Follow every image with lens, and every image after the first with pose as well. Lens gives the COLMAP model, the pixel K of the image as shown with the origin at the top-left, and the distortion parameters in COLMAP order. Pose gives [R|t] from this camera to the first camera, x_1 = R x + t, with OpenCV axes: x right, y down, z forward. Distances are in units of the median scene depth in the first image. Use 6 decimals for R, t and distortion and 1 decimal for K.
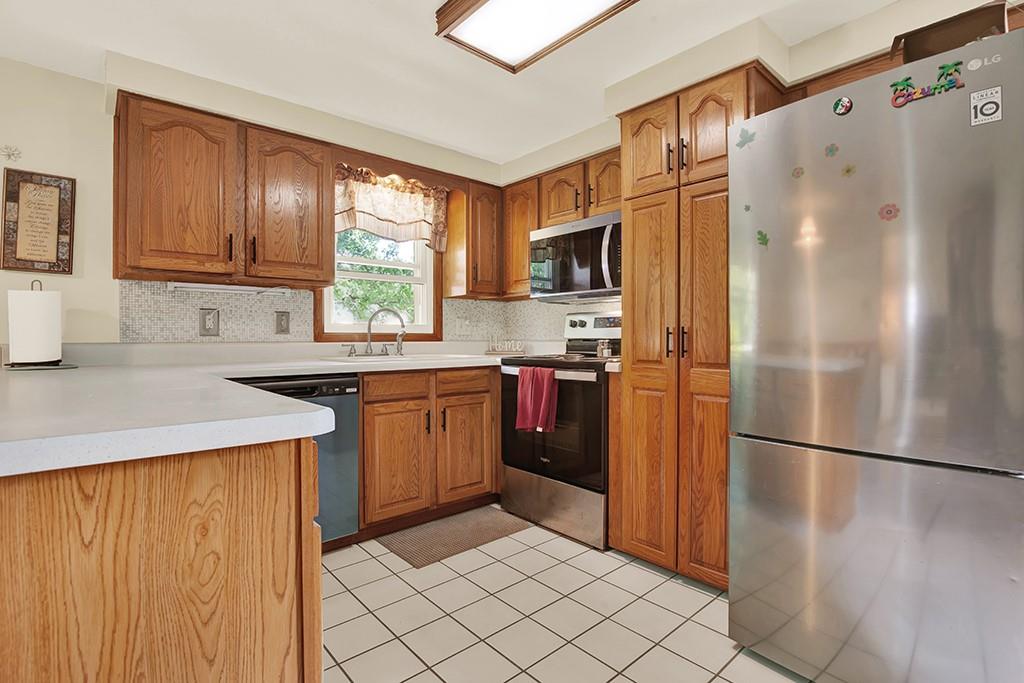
lens RADIAL K [[491.9, 0, 512.2], [0, 491.9, 337.9], [0, 0, 1]] dist [-0.026343, 0.000622]
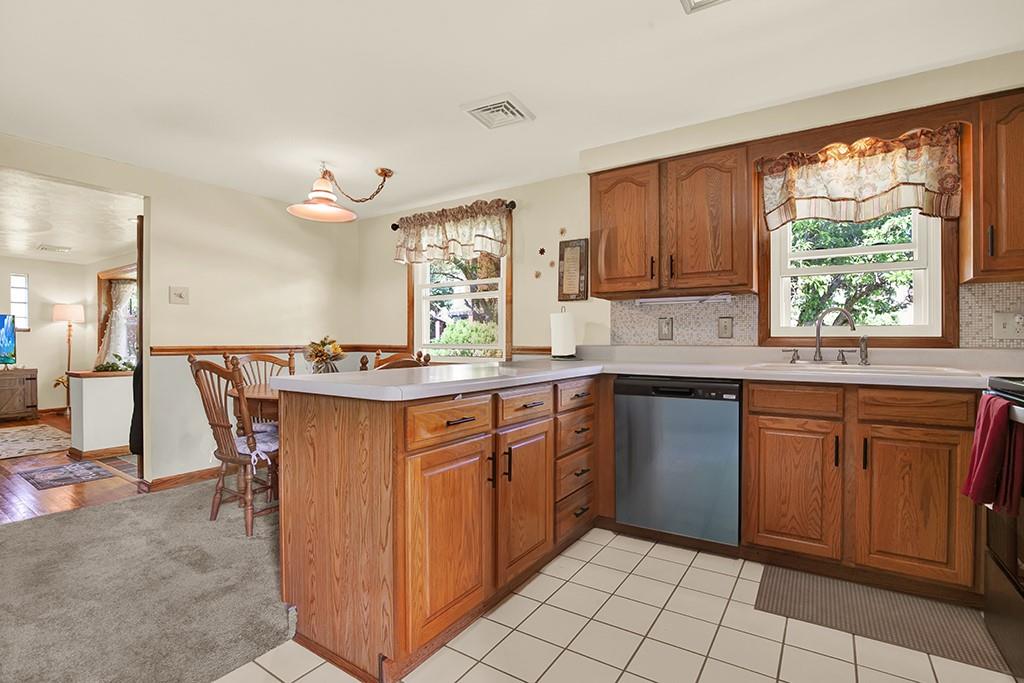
lens RADIAL K [[478.8, 0, 512.0], [0, 478.8, 341.5], [0, 0, 1]] dist [-0.003336, 0.000156]
pose [[0.276882, 0.006791, -0.960880, 0.410712], [-0.001807, 0.999977, 0.006547, -0.007291], [0.960902, -0.000077, 0.276888, 0.284324]]
